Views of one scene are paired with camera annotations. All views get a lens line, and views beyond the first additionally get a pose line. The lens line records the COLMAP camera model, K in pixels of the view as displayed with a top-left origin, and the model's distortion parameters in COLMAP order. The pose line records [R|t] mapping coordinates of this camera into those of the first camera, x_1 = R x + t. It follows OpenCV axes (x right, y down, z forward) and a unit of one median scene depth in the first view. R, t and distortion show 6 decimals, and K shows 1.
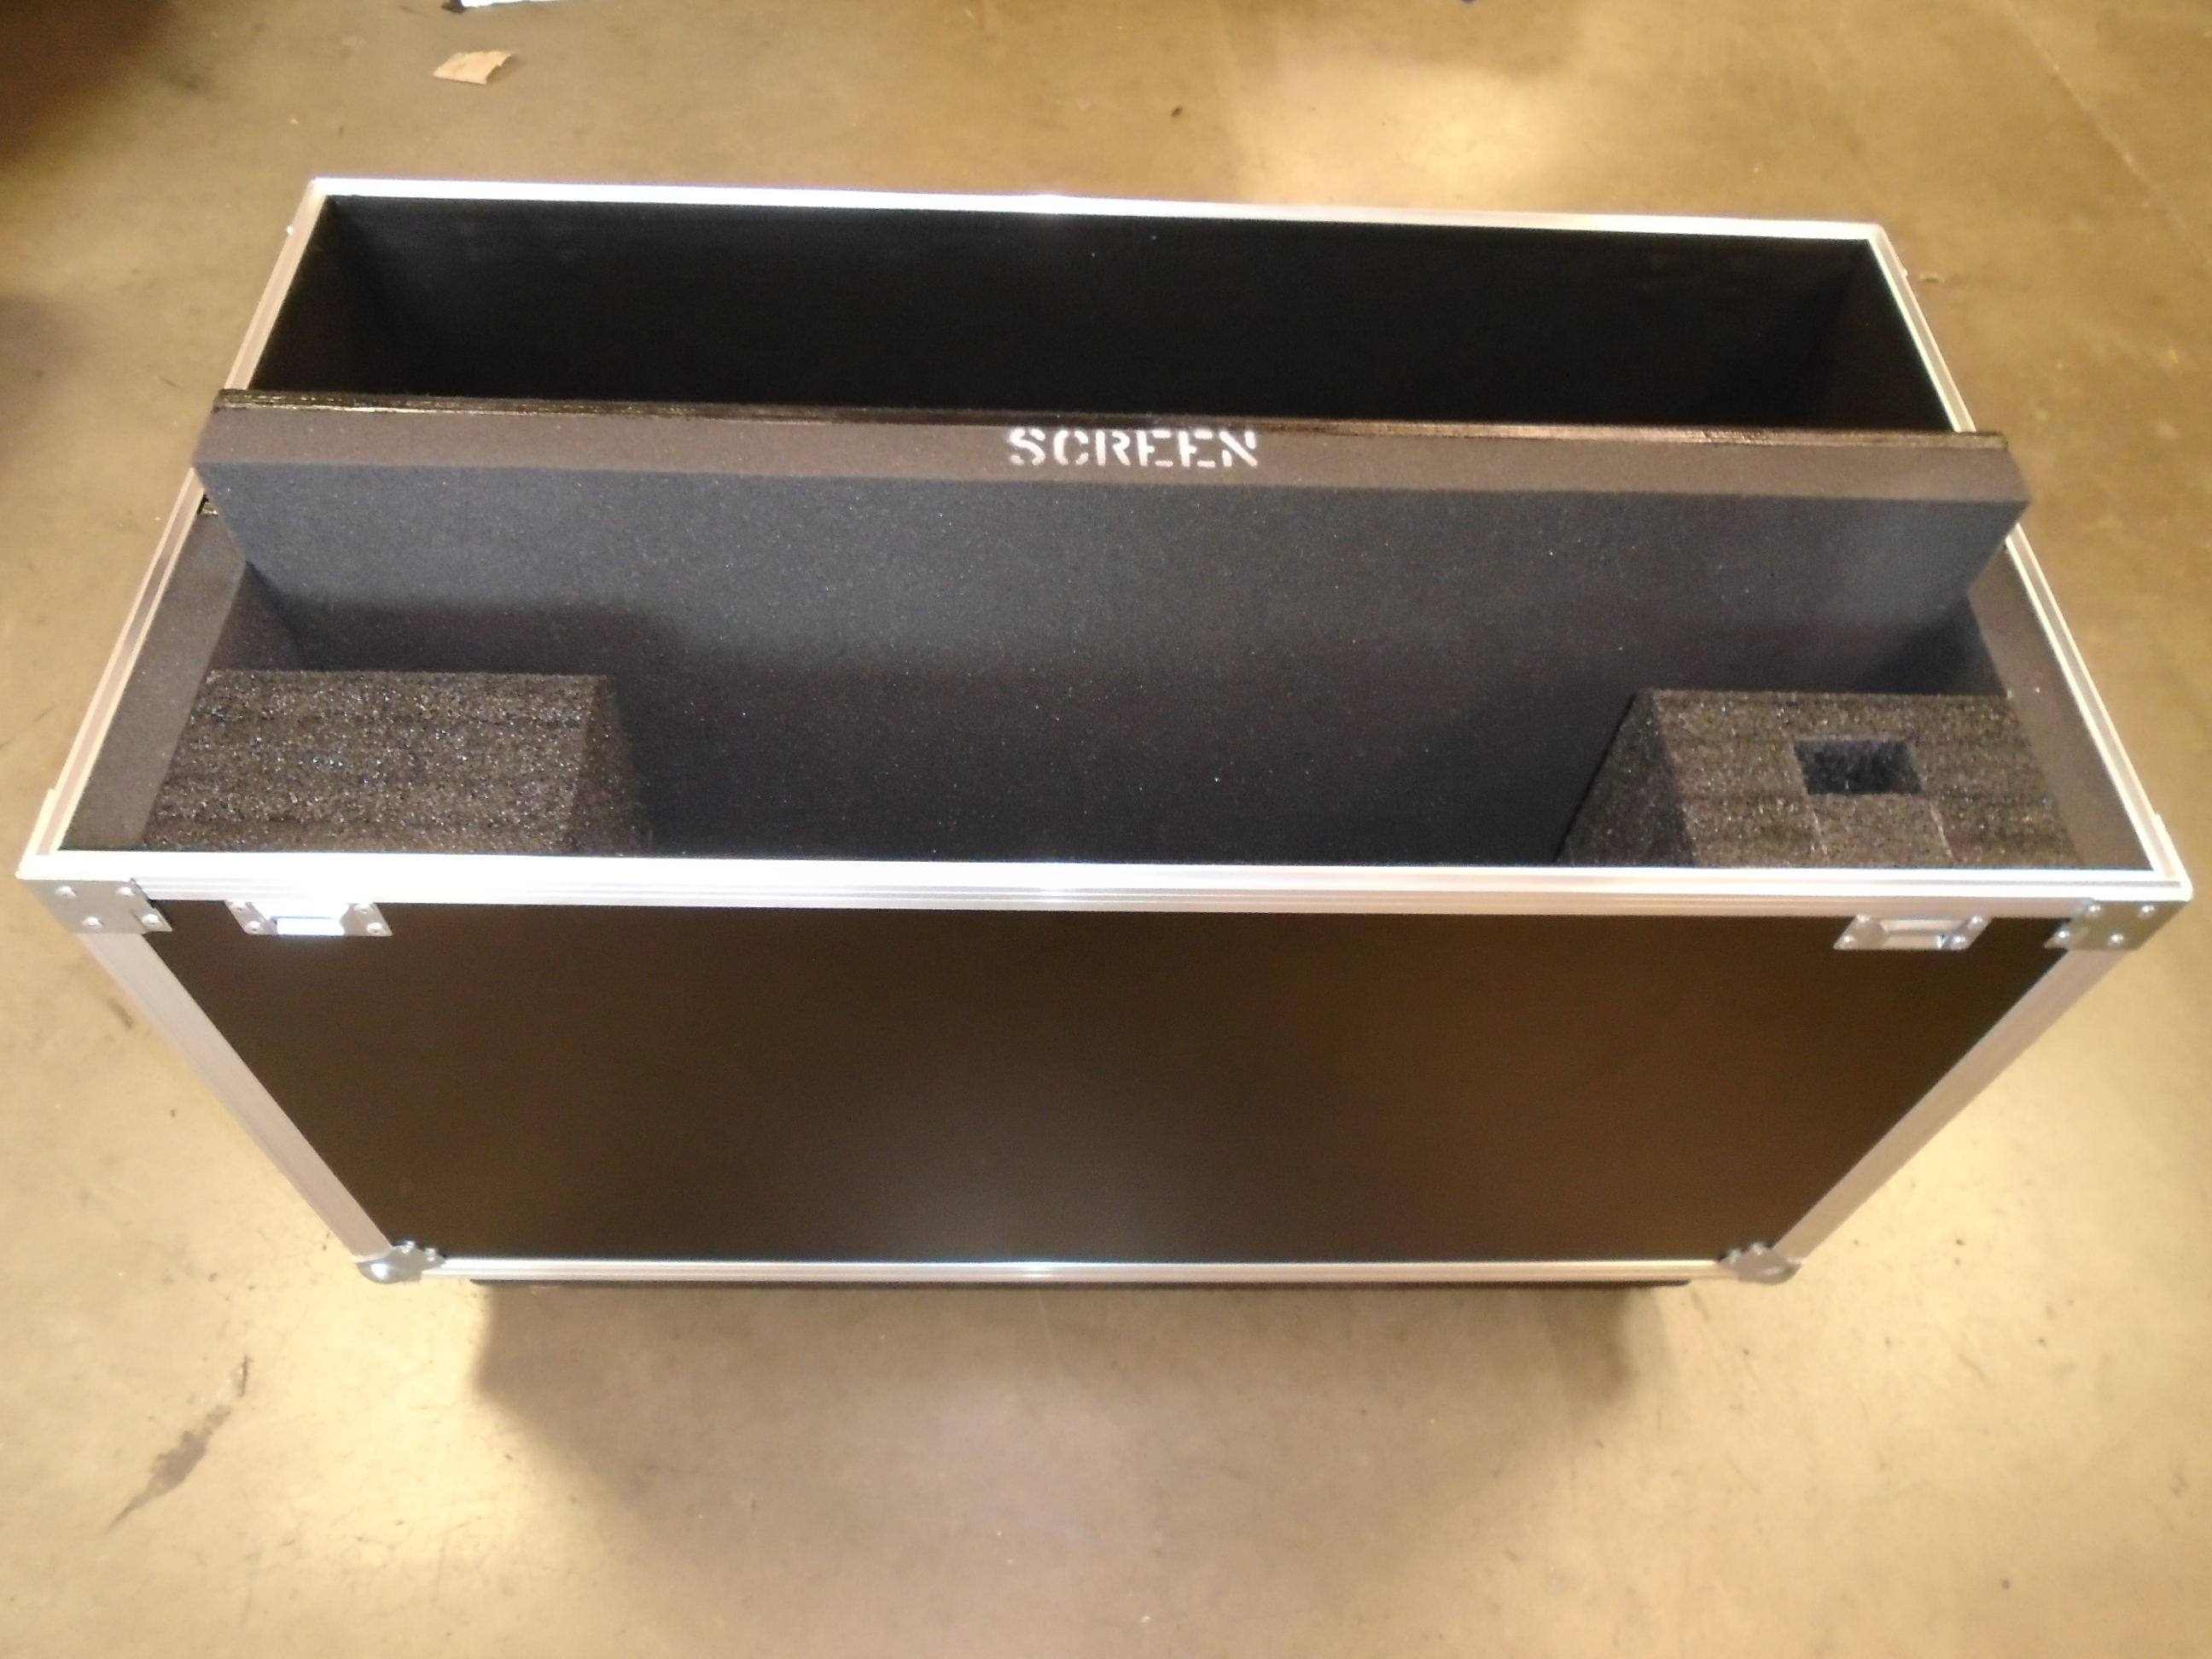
lens RADIAL K [[1727.4, 0, 1095.1], [0, 1727.4, 828.0], [0, 0, 1]] dist [-0.006743, 0.005408]
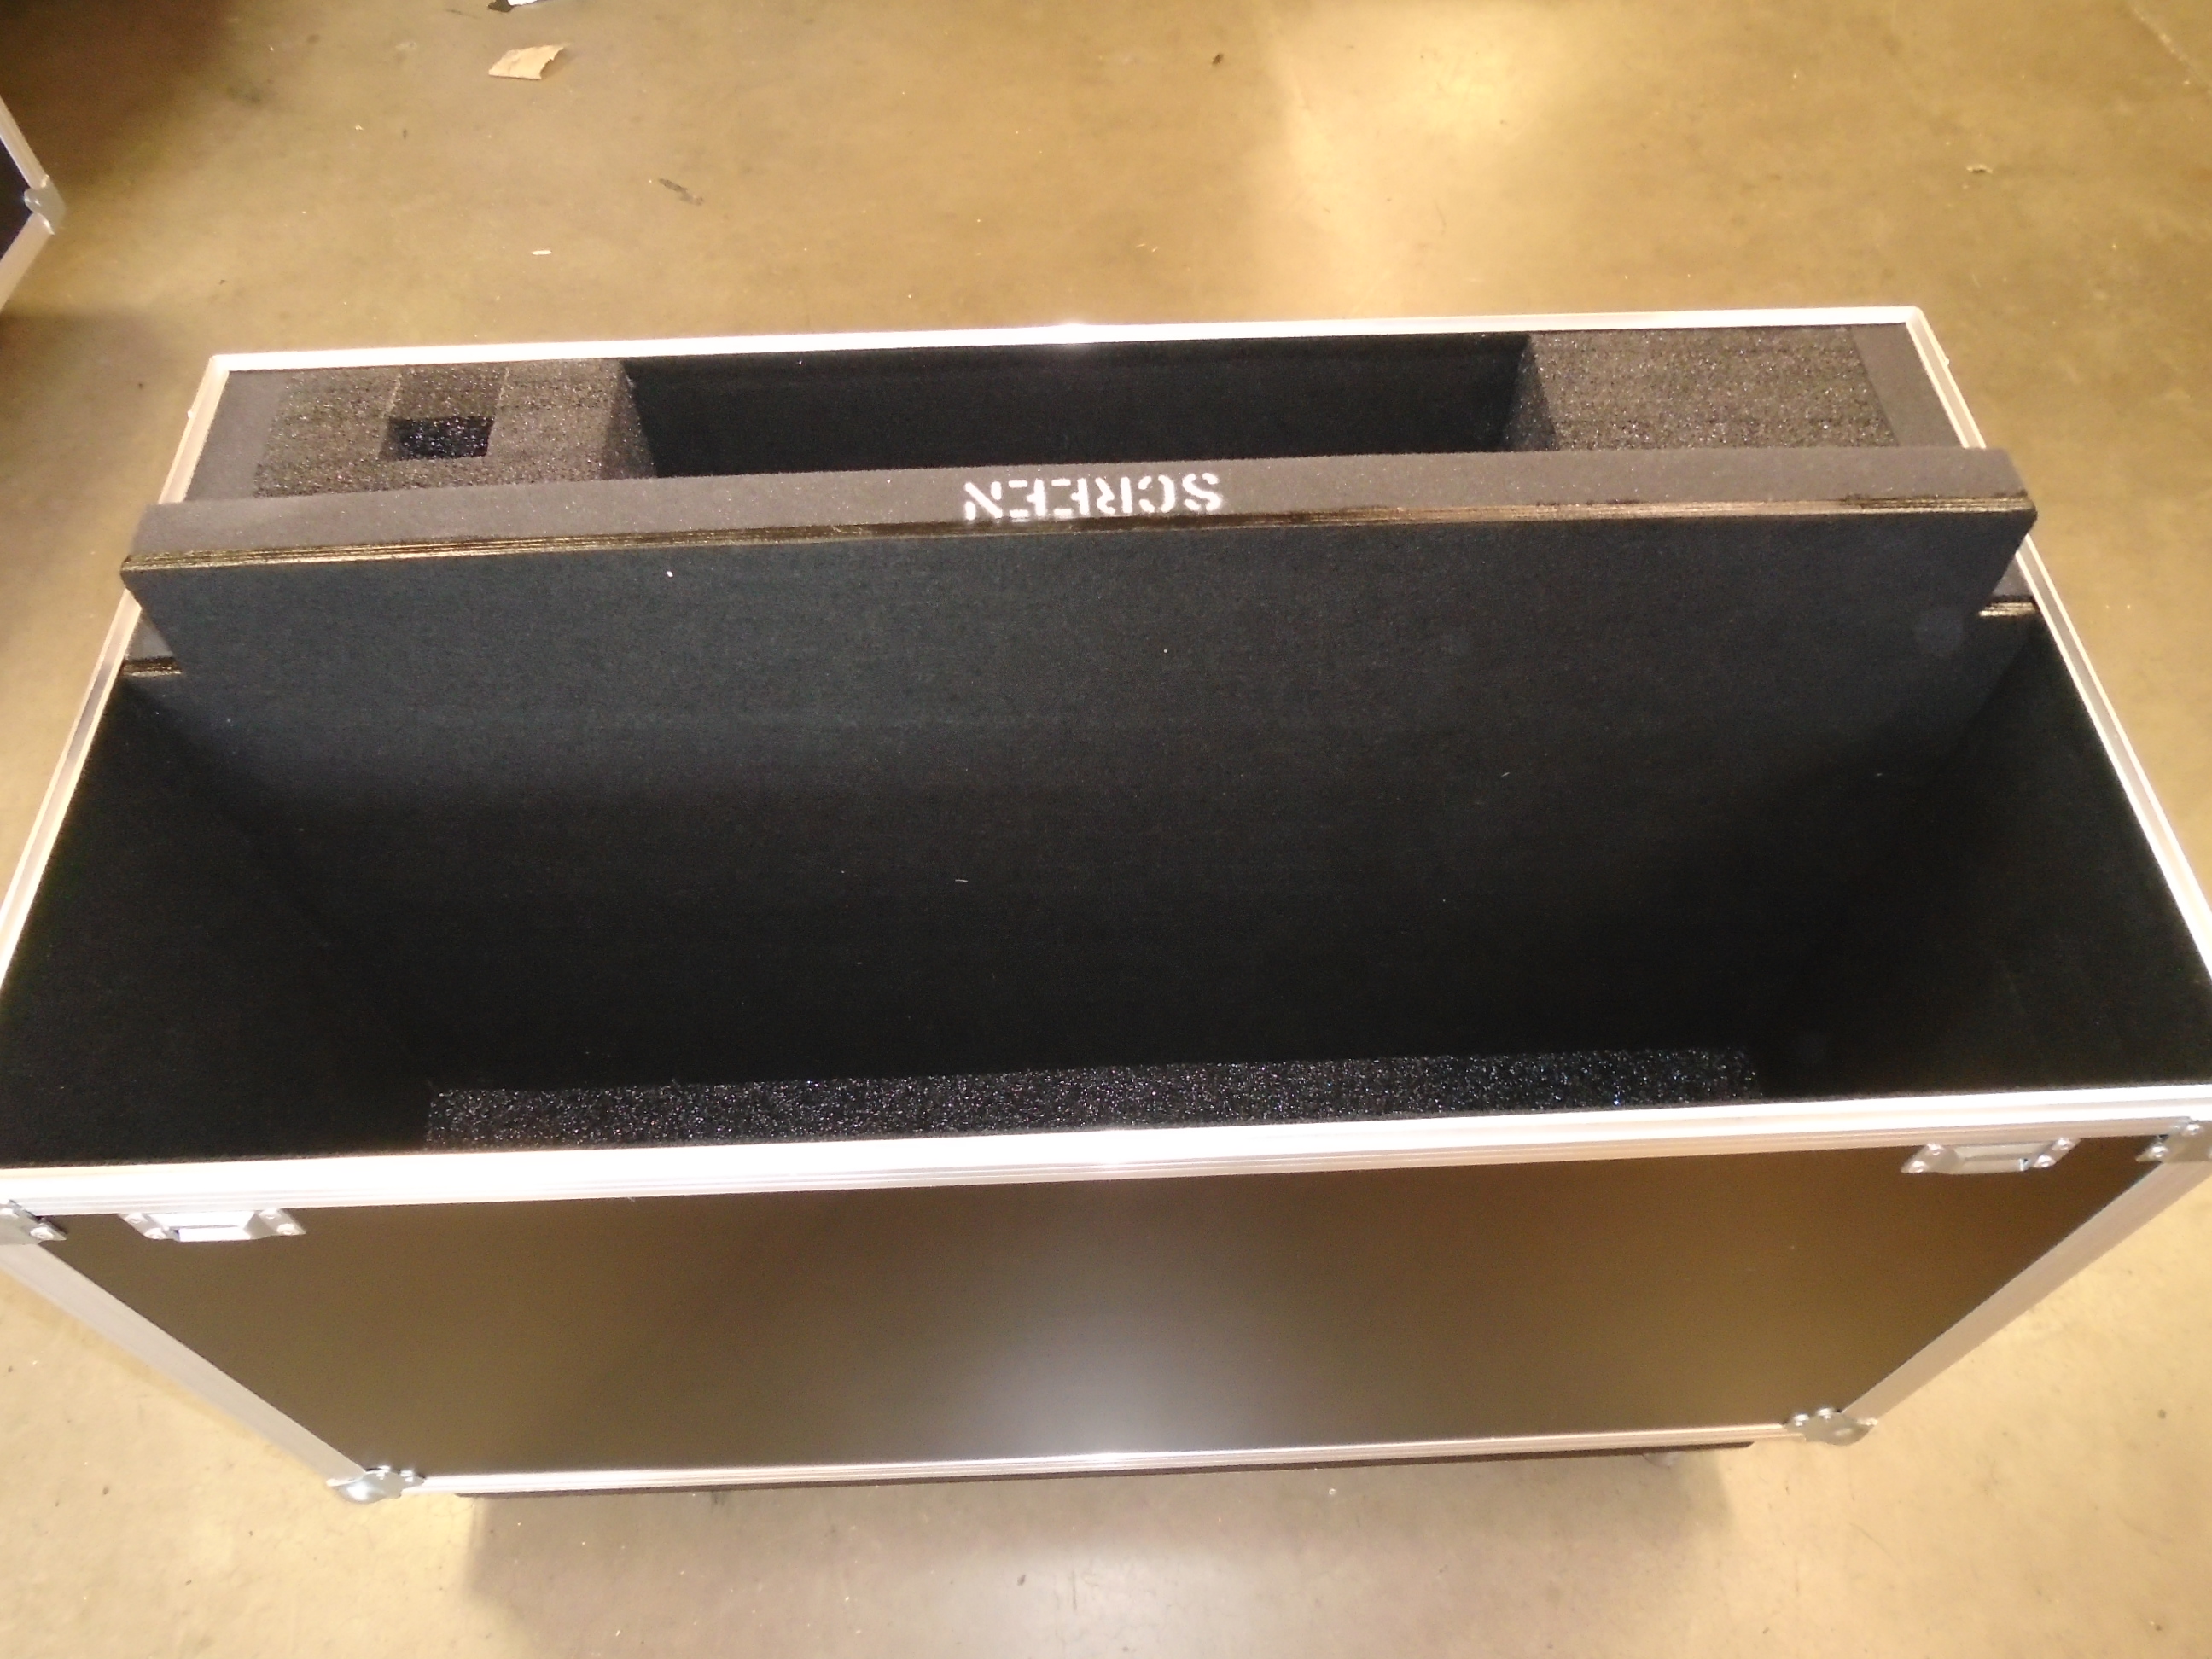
lens RADIAL K [[1724.3, 0, 1106.0], [0, 1724.3, 829.5], [0, 0, 1]] dist [-0.014913, -0.007400]
pose [[0.998894, -0.043821, -0.017048, 0.032376], [0.044050, 0.998941, 0.013249, -0.121196], [0.016449, -0.013985, 0.999767, 0.089501]]
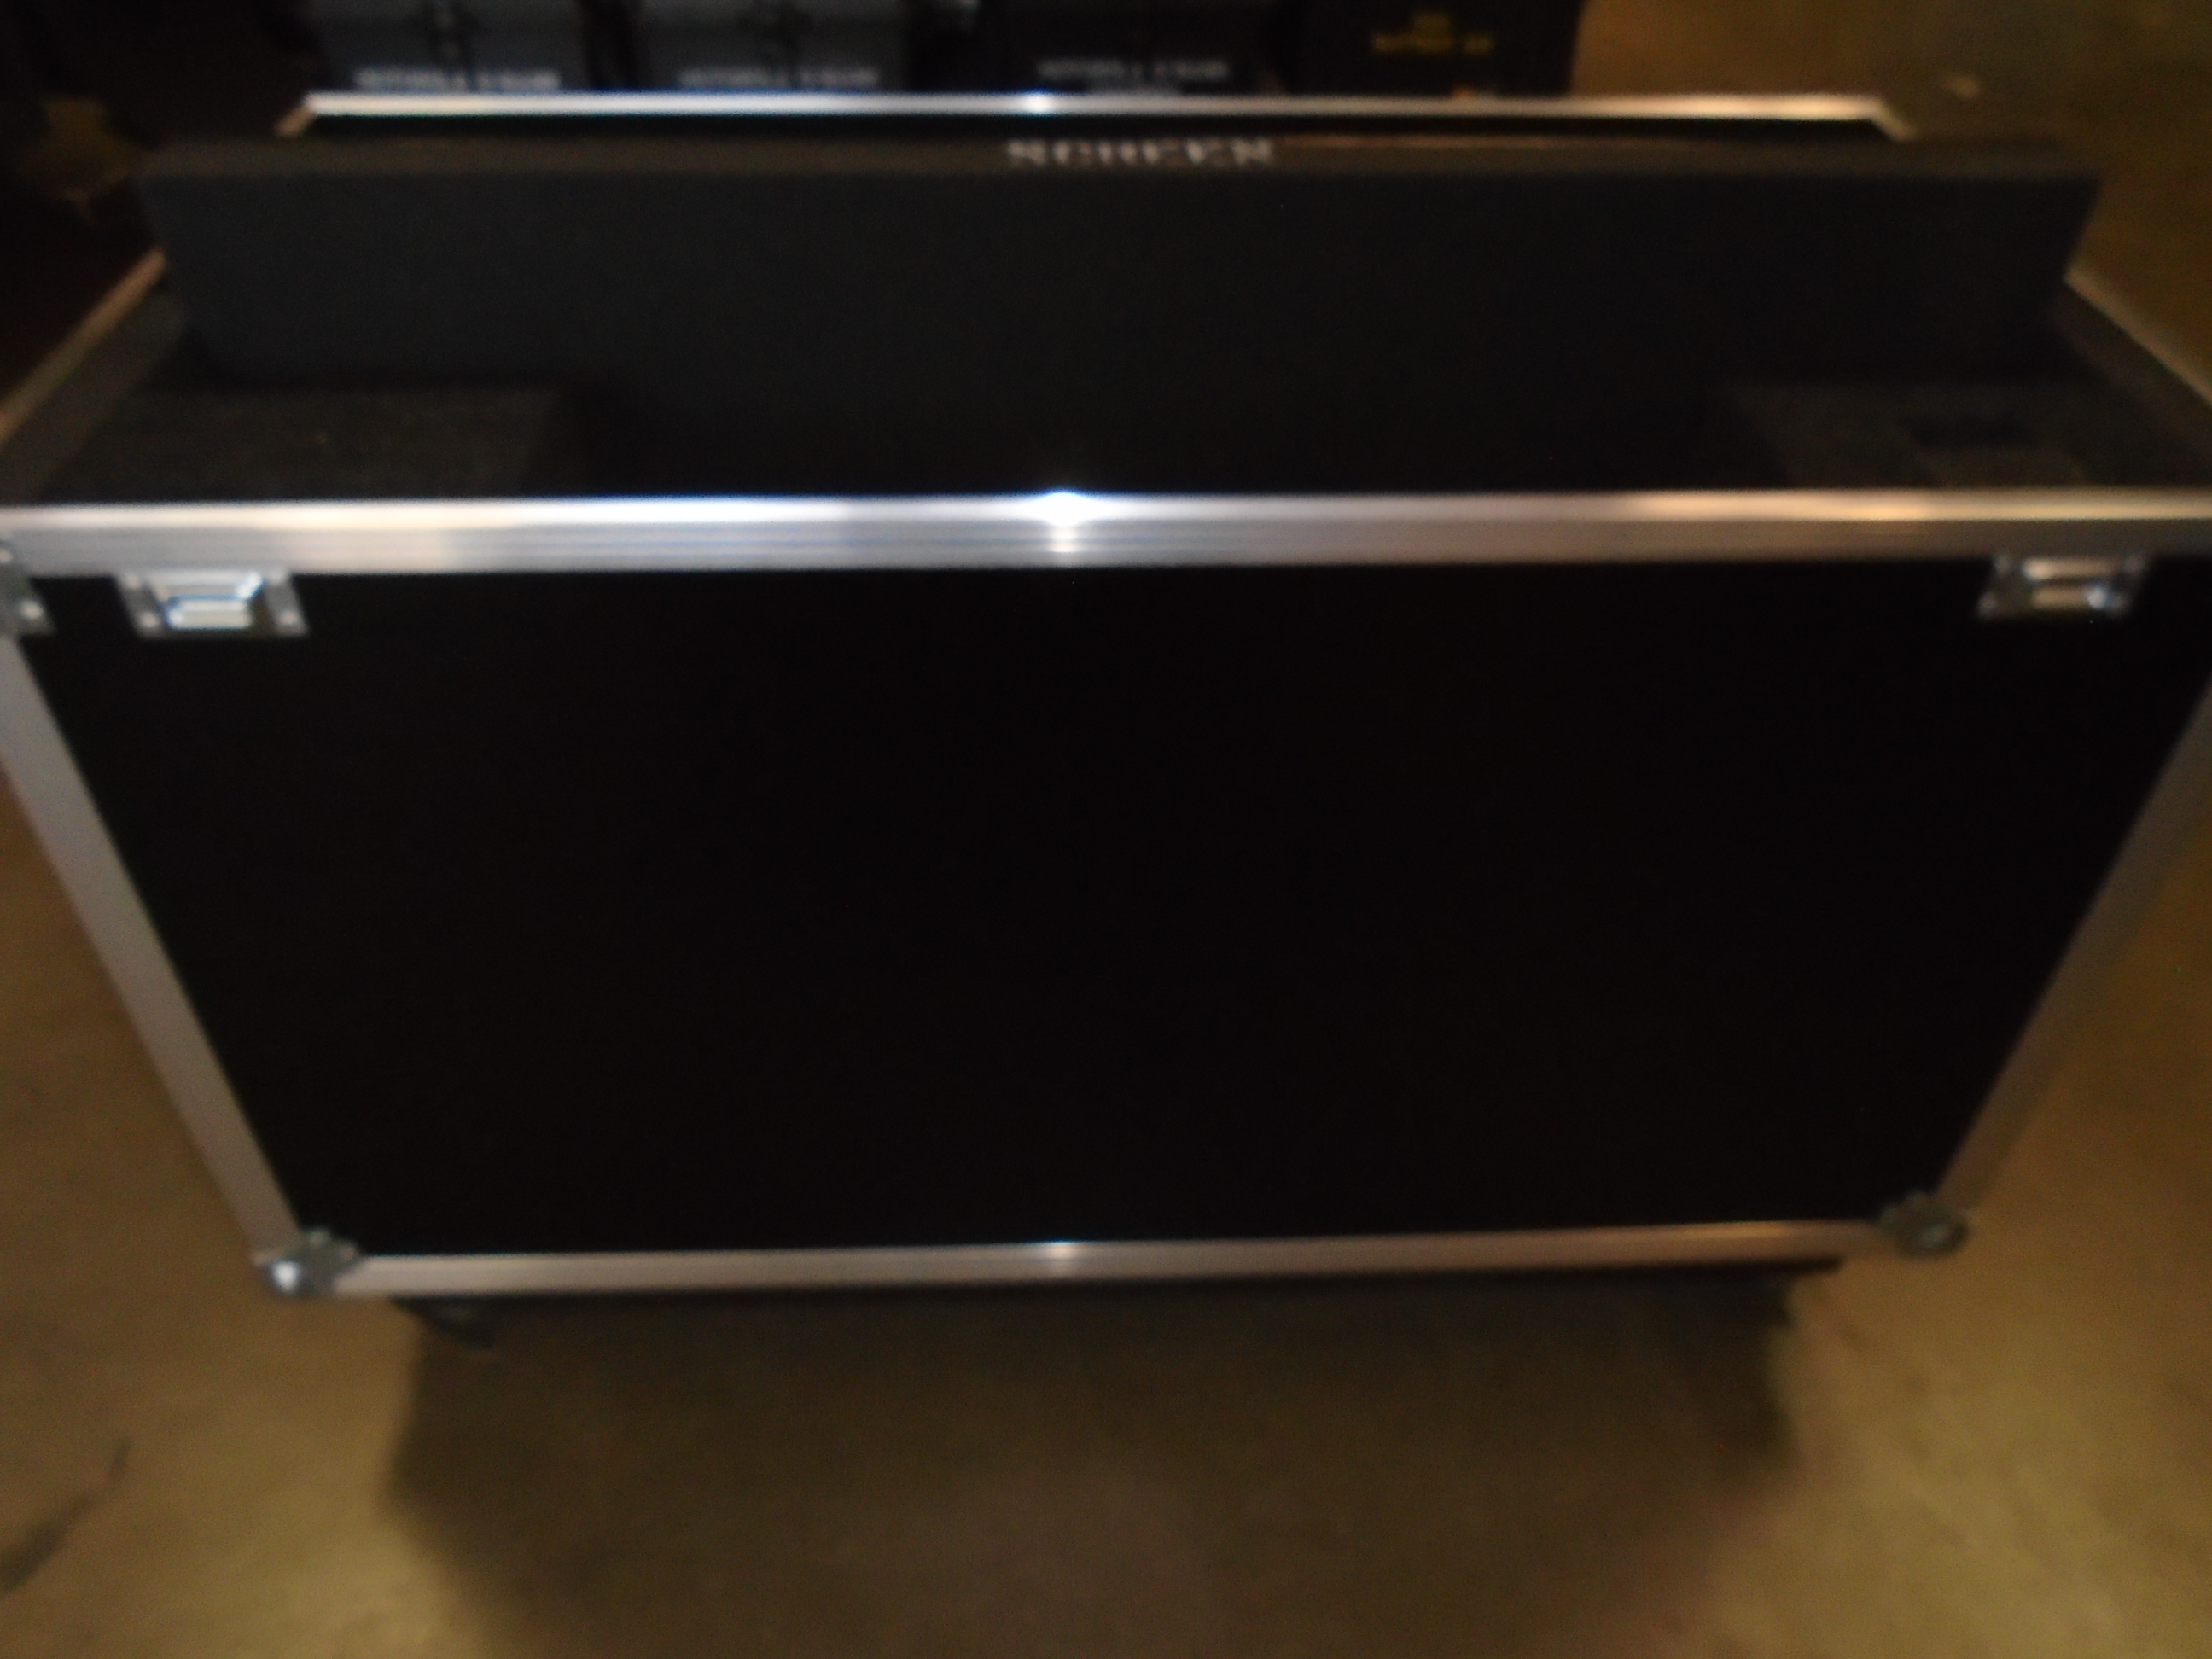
lens RADIAL K [[1727.4, 0, 1095.1], [0, 1727.4, 828.0], [0, 0, 1]] dist [-0.006743, 0.005408]
pose [[0.999338, -0.036378, -0.000603, -0.013824], [0.035063, 0.967372, -0.250924, 0.325178], [0.009712, 0.250736, 0.968007, 0.161510]]
